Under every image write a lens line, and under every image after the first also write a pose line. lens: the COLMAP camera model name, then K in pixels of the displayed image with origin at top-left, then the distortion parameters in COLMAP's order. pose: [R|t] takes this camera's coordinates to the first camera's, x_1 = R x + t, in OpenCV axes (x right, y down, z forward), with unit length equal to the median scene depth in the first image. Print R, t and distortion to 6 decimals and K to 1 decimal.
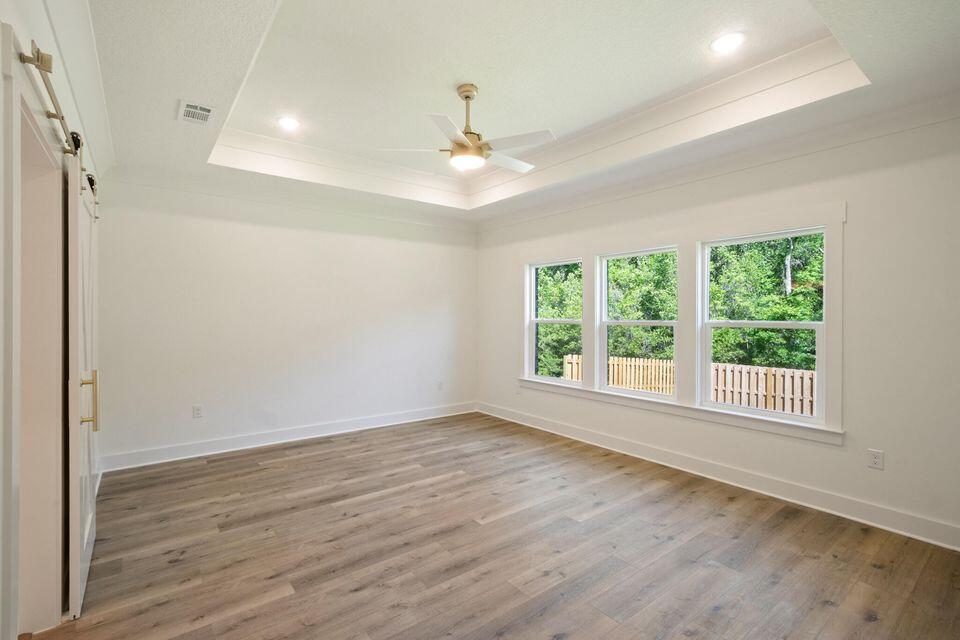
lens RADIAL K [[427.5, 0, 455.5], [0, 427.5, 318.6], [0, 0, 1]] dist [-0.012718, 0.000472]
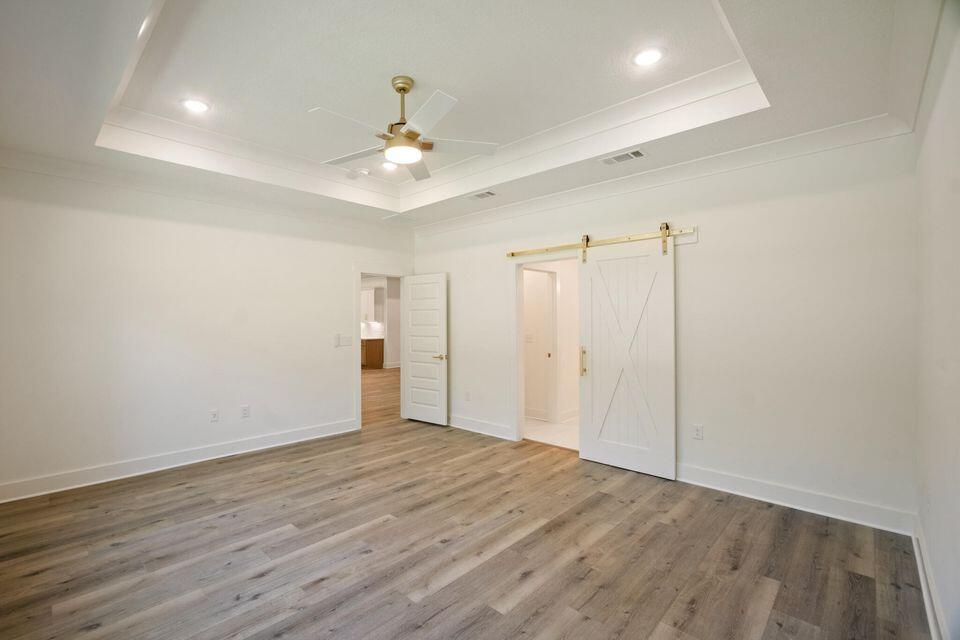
lens RADIAL K [[427.5, 0, 455.5], [0, 427.5, 318.6], [0, 0, 1]] dist [-0.012718, 0.000472]
pose [[-0.987034, -0.000954, -0.160509, 0.064697], [-0.001387, 0.999996, 0.002584, -0.013193], [0.160506, 0.002773, -0.987031, 1.947972]]
